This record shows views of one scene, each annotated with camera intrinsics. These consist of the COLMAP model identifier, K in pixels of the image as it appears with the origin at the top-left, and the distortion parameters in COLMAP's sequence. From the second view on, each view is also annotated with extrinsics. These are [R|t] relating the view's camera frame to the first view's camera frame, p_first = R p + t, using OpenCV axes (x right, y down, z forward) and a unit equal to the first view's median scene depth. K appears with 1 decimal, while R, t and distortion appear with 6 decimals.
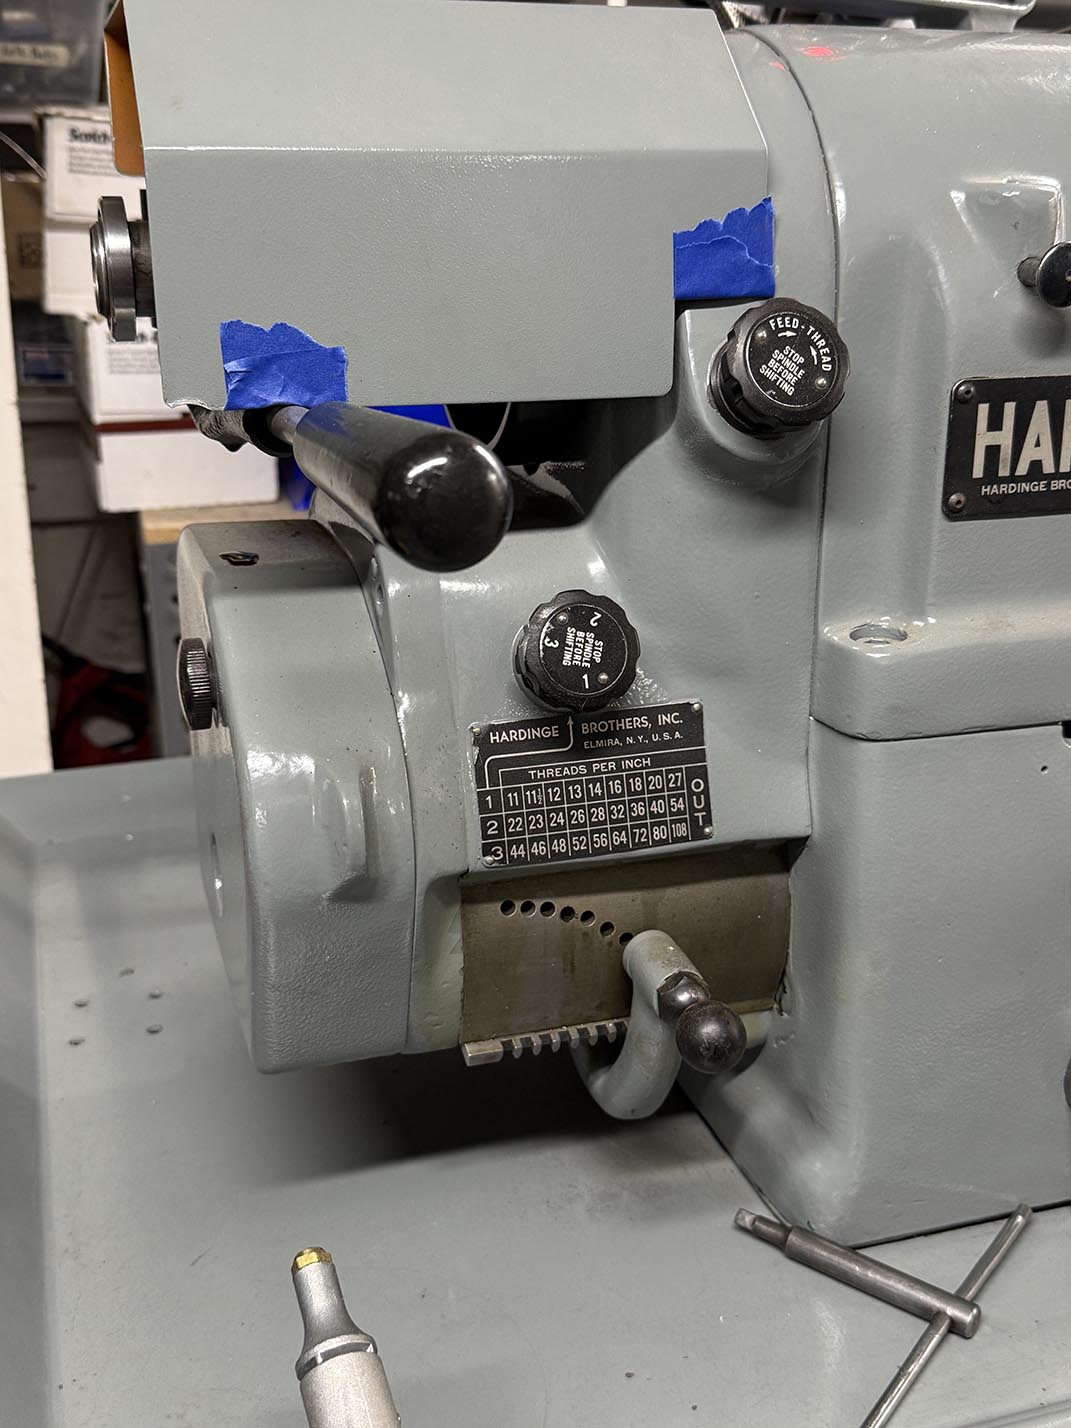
lens RADIAL K [[1555.9, 0, 526.8], [0, 1555.9, 714.1], [0, 0, 1]] dist [0.196332, -0.495405]
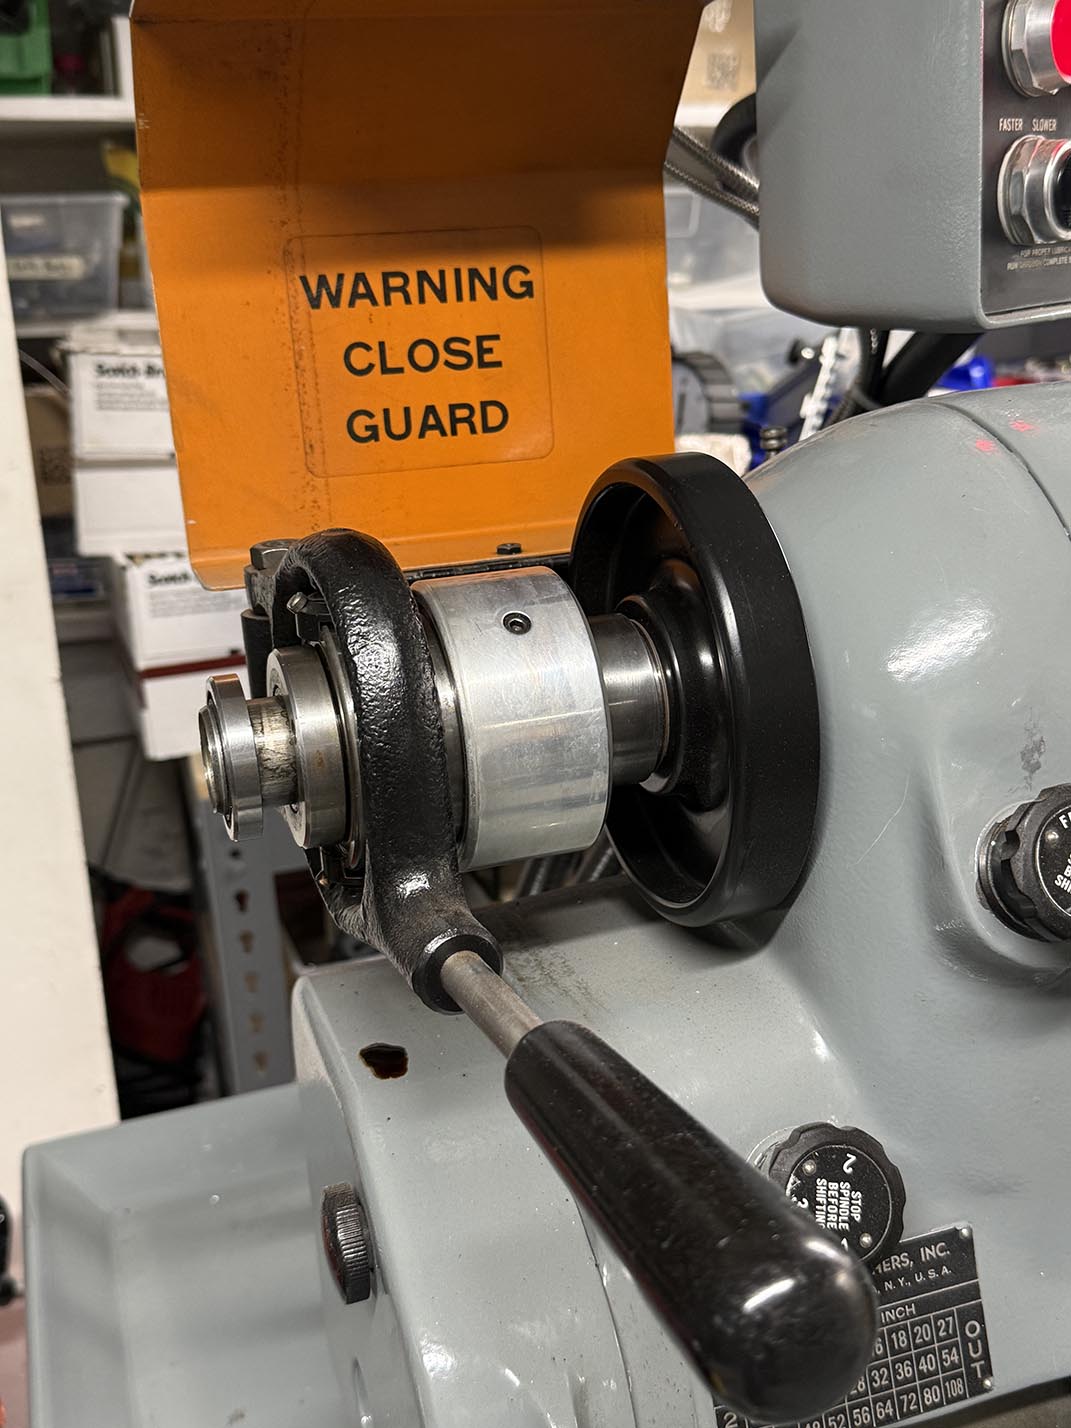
lens RADIAL K [[1555.9, 0, 526.8], [0, 1555.9, 714.1], [0, 0, 1]] dist [0.196332, -0.495405]
pose [[0.998078, -0.061742, -0.005332, -0.096292], [0.061446, 0.997125, -0.044334, -0.249231], [0.008054, 0.043921, 0.999003, 0.168629]]
